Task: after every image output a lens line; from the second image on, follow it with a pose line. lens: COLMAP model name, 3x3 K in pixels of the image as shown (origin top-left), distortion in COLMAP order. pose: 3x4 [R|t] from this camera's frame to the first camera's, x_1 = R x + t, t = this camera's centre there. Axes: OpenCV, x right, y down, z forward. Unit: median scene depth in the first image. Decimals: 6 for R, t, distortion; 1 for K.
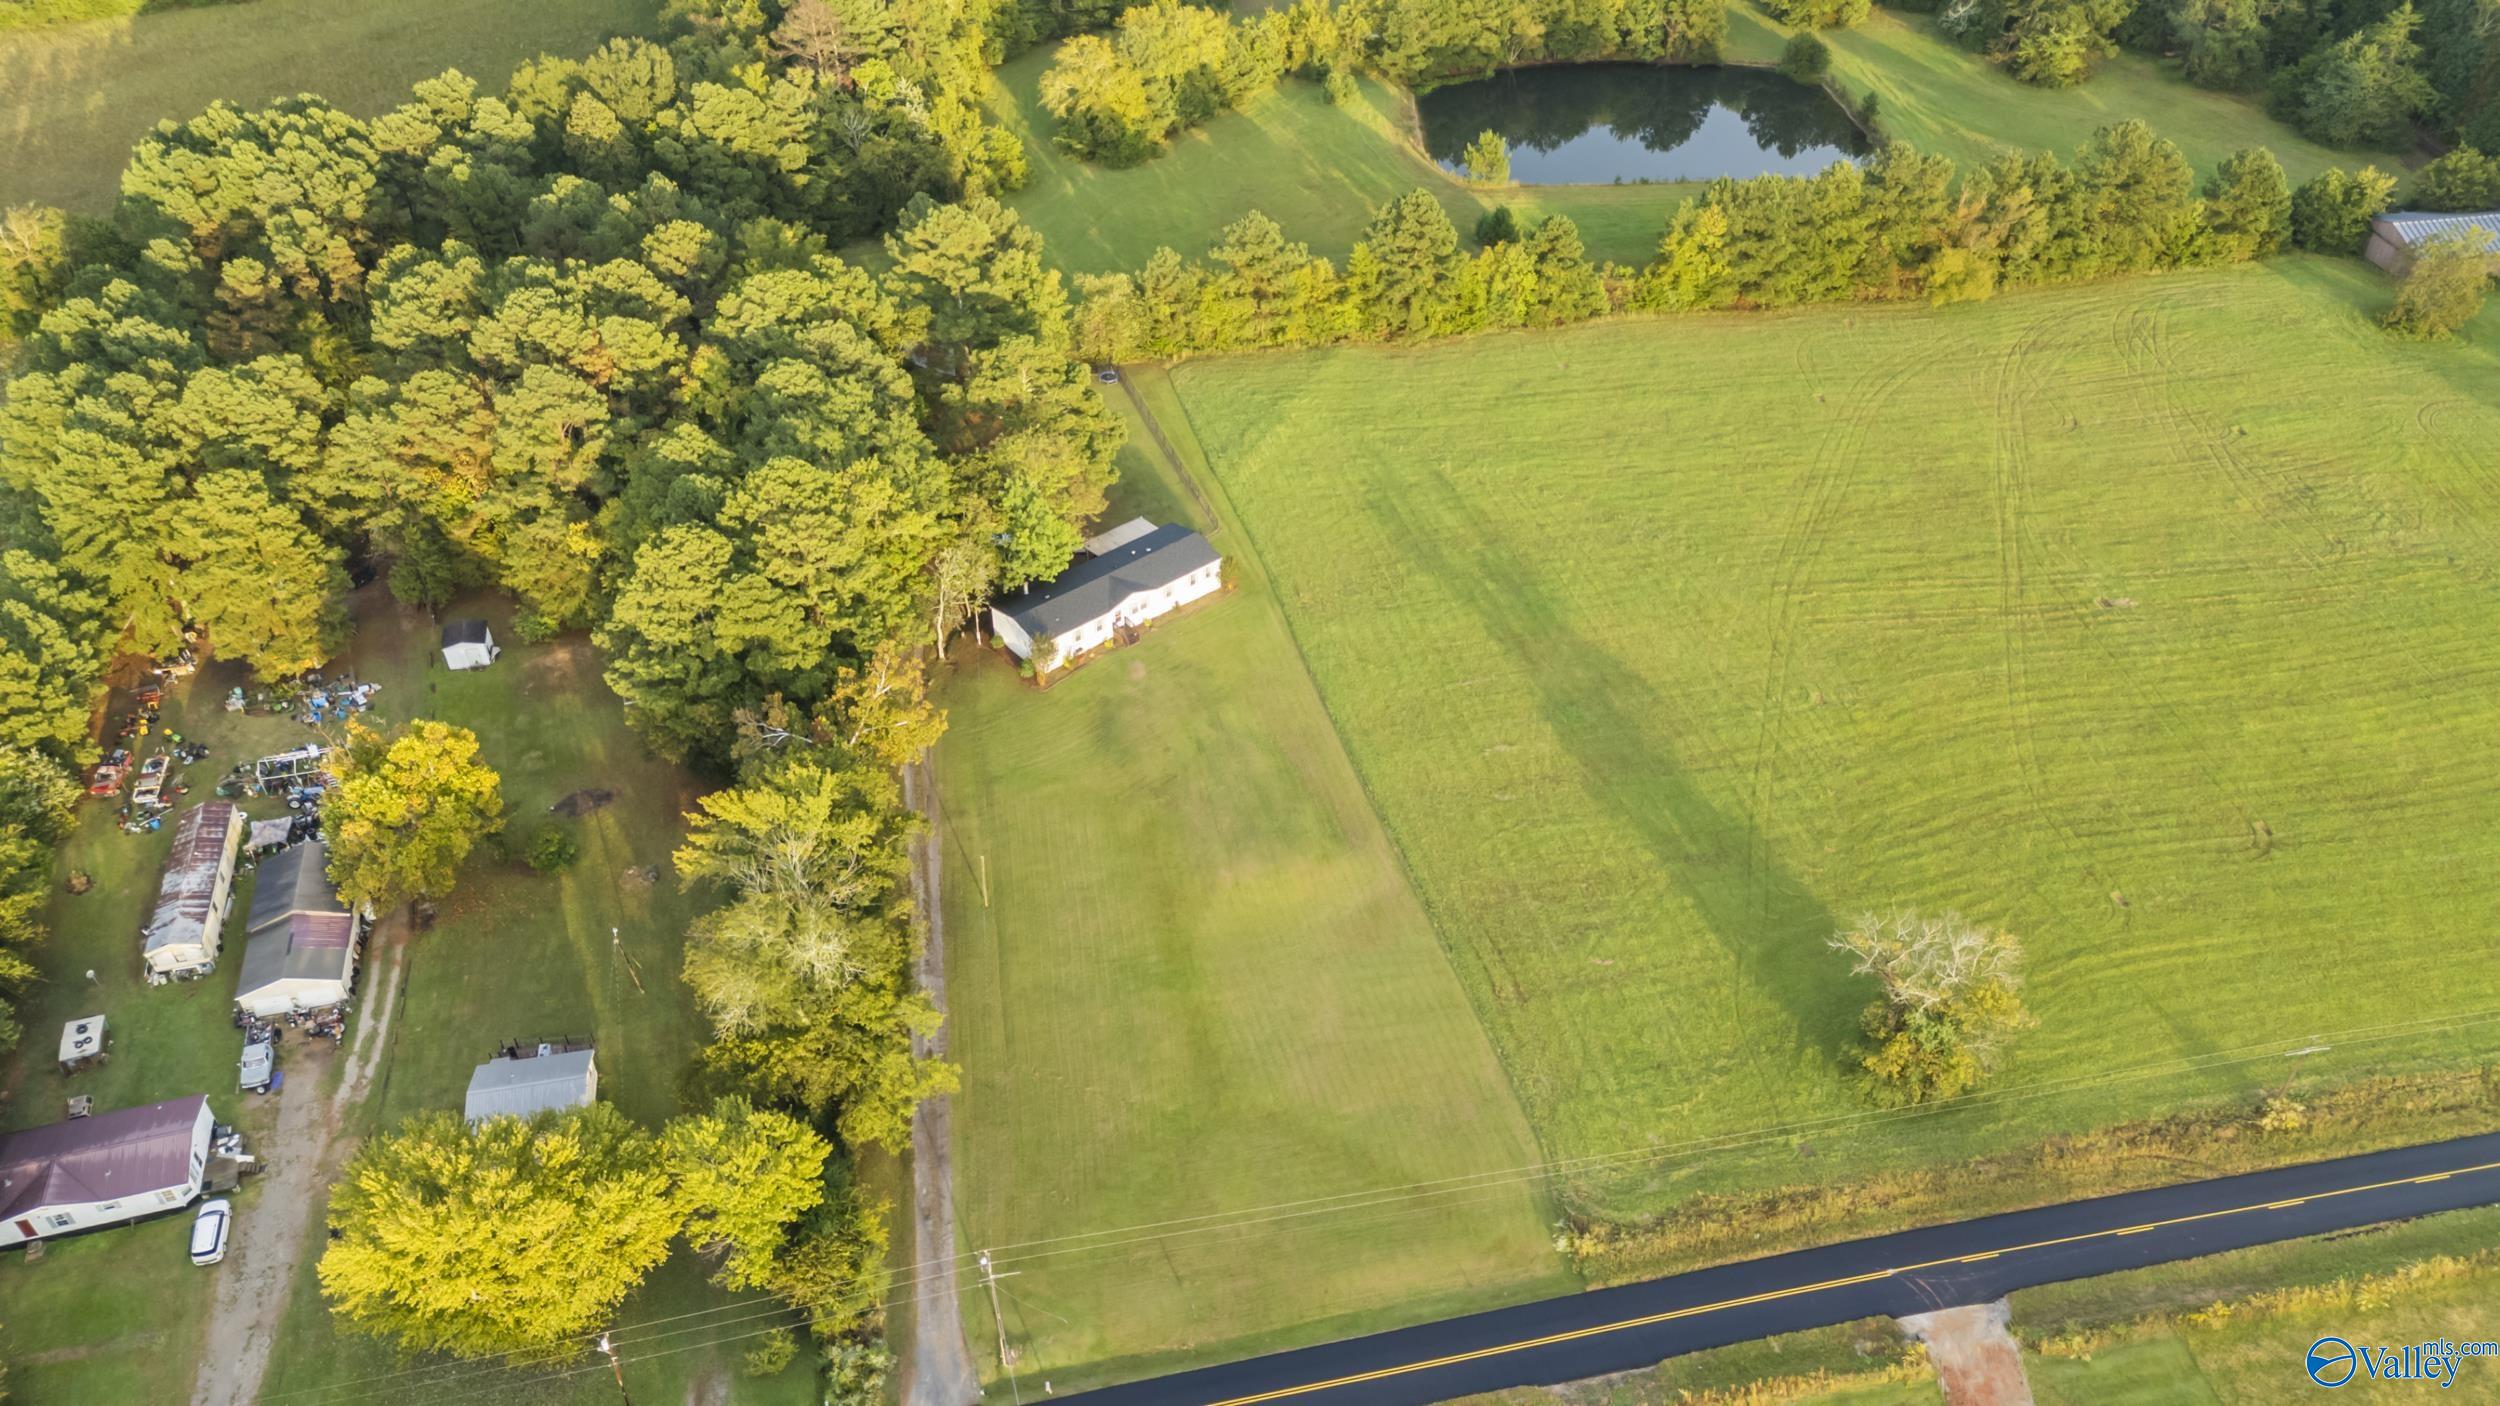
lens RADIAL K [[1833.5, 0, 1250.0], [0, 1833.5, 703.0], [0, 0, 1]] dist [0.076610, -0.070933]
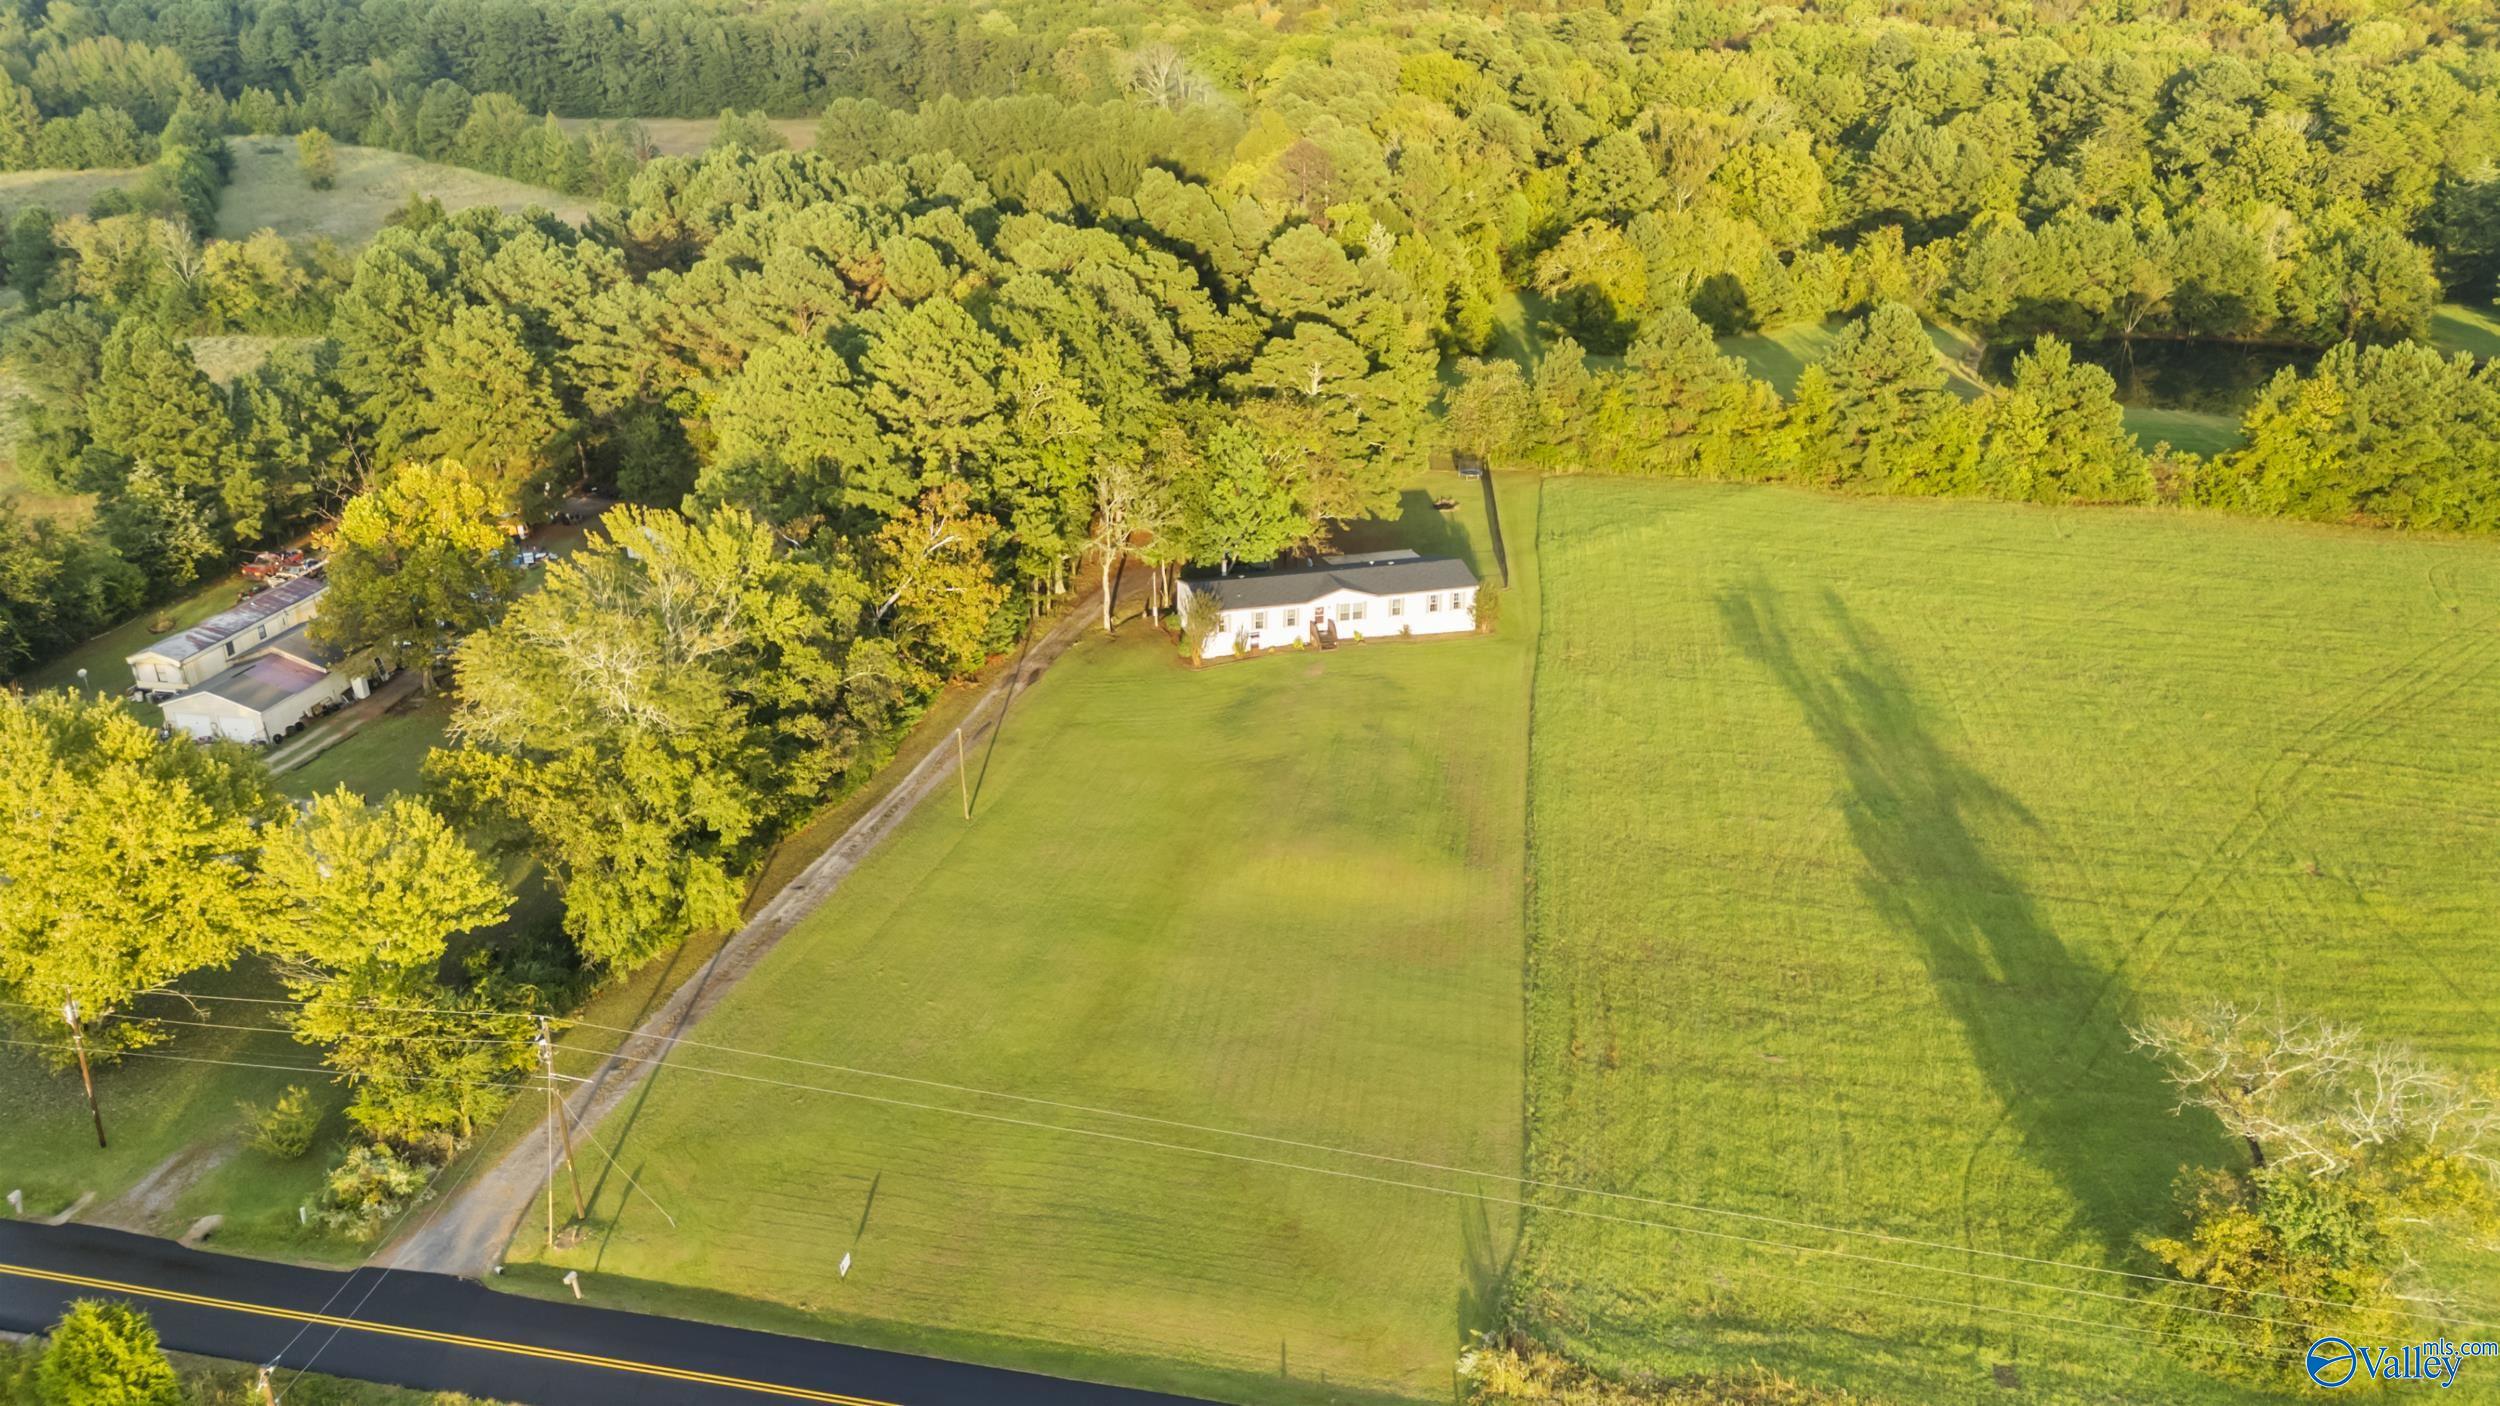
lens RADIAL K [[1833.5, 0, 1250.0], [0, 1833.5, 703.0], [0, 0, 1]] dist [0.076610, -0.070933]
pose [[0.910912, 0.161041, -0.379875, 0.204600], [-0.264846, 0.934190, -0.239050, 0.183023], [0.316378, 0.318362, 0.893616, 0.296234]]
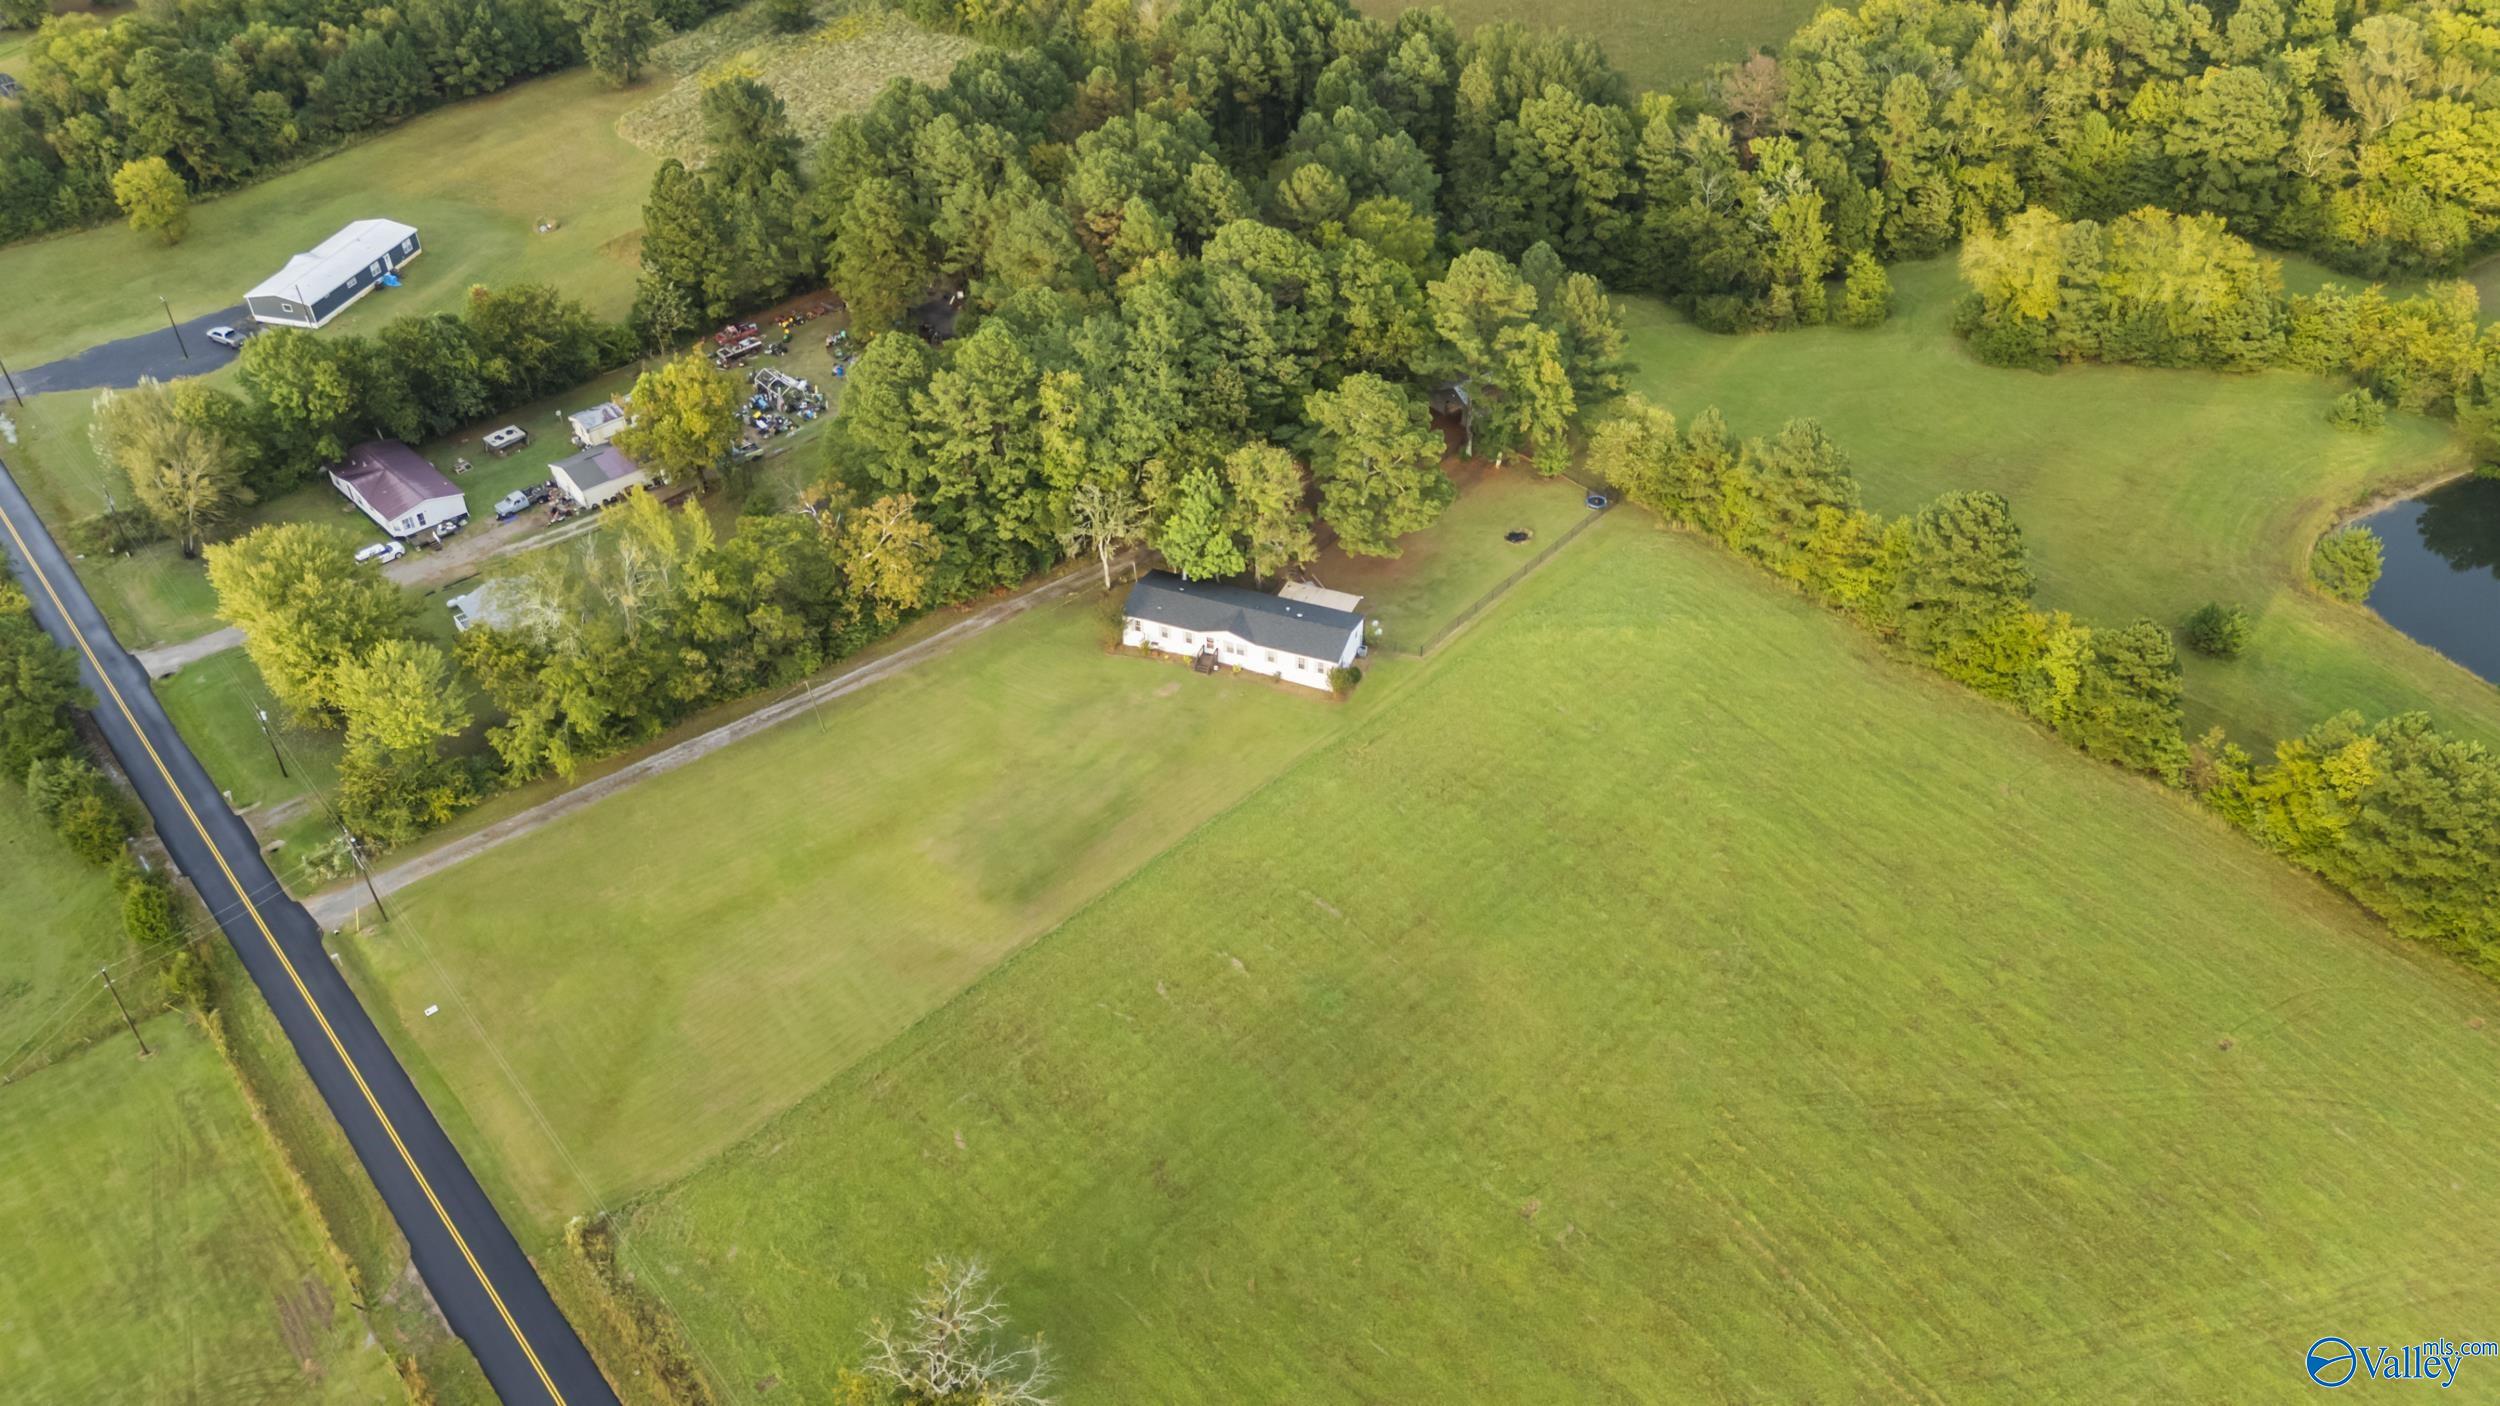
lens RADIAL K [[1833.5, 0, 1250.0], [0, 1833.5, 703.0], [0, 0, 1]] dist [0.076610, -0.070933]
pose [[0.482487, 0.550329, -0.681428, 0.627786], [-0.555055, 0.793928, 0.248177, -0.277644], [0.677584, 0.258488, 0.688523, 0.337778]]
